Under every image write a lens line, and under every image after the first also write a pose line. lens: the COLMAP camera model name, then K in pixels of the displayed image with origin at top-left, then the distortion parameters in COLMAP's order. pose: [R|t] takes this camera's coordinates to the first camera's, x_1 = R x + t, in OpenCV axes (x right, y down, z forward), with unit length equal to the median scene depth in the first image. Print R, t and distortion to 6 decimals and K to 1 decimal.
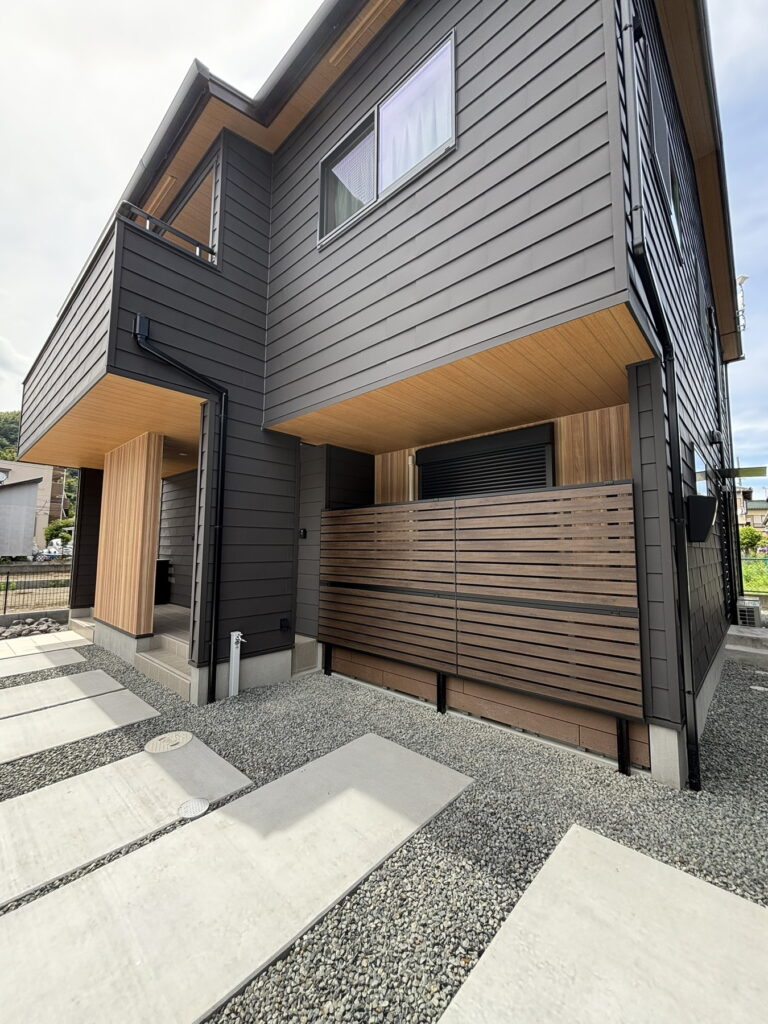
lens RADIAL K [[411.3, 0, 383.9], [0, 411.3, 509.5], [0, 0, 1]] dist [-0.002643, 0.000236]
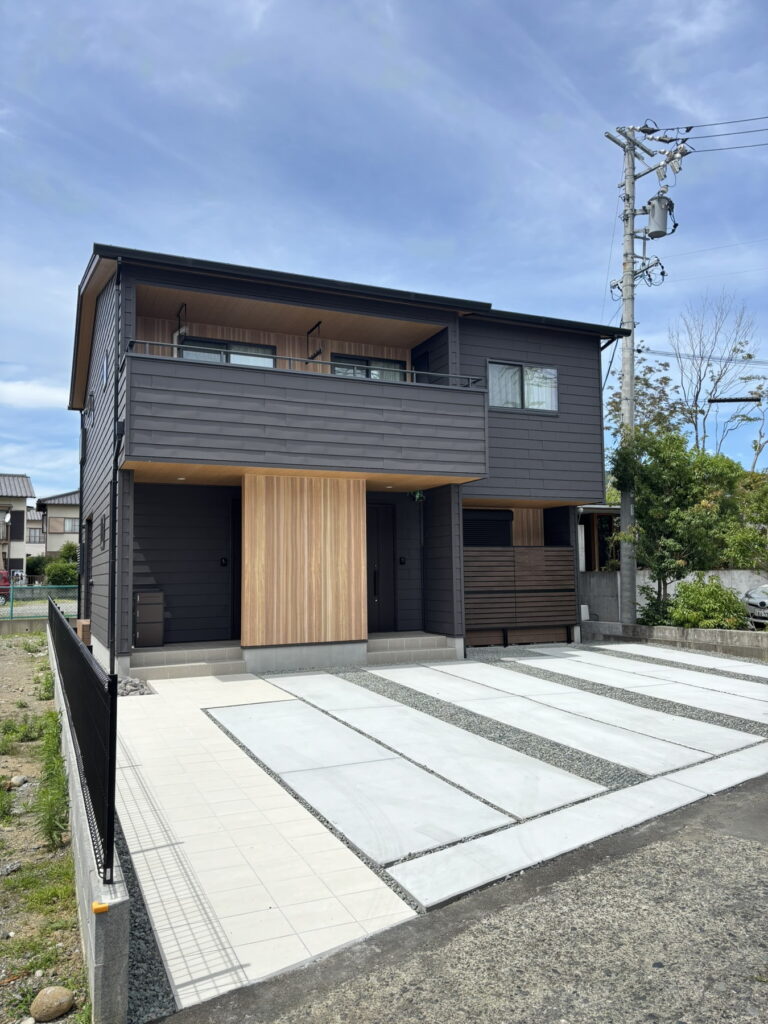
lens RADIAL K [[765.2, 0, 384.0], [0, 765.2, 512.0], [0, 0, 1]] dist [0.073182, -0.074516]
pose [[0.401414, 0.066013, 0.913515, -3.825909], [-0.071665, 0.996605, -0.040526, 0.003453], [-0.913089, -0.049200, 0.404782, 0.002014]]
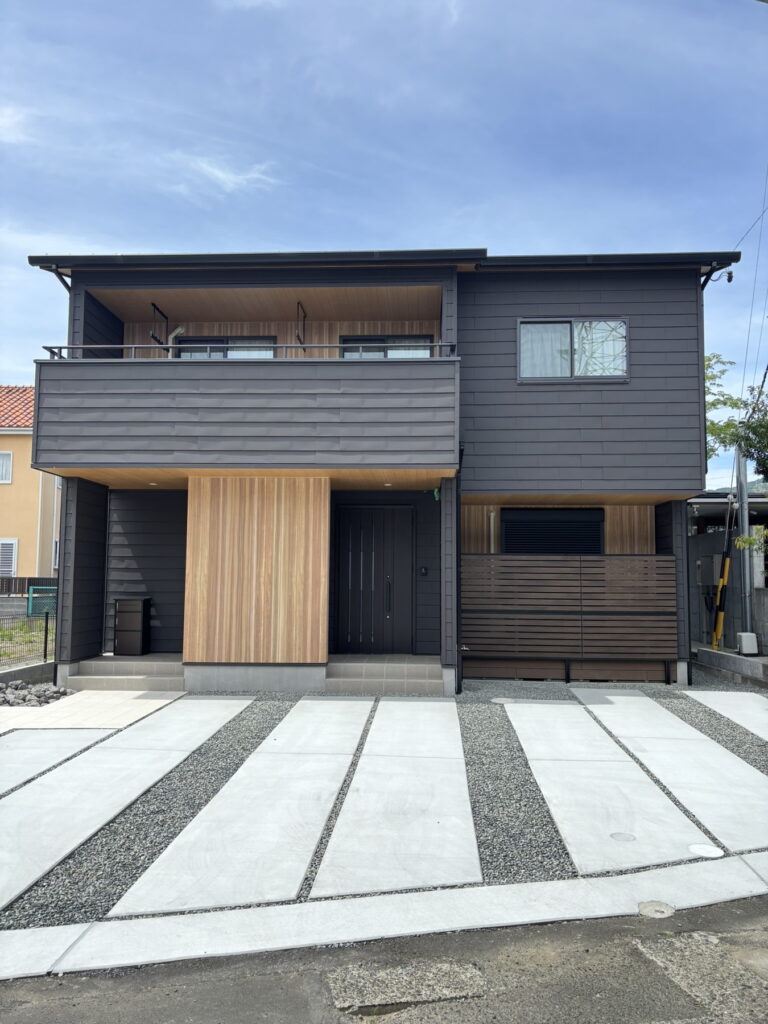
lens RADIAL K [[782.1, 0, 384.0], [0, 782.1, 512.0], [0, 0, 1]] dist [0.051083, -0.084035]
pose [[0.770525, 0.057960, 0.634769, -2.516705], [-0.063656, 0.997876, -0.013846, -0.108227], [-0.634223, -0.029738, 0.772578, -0.971824]]
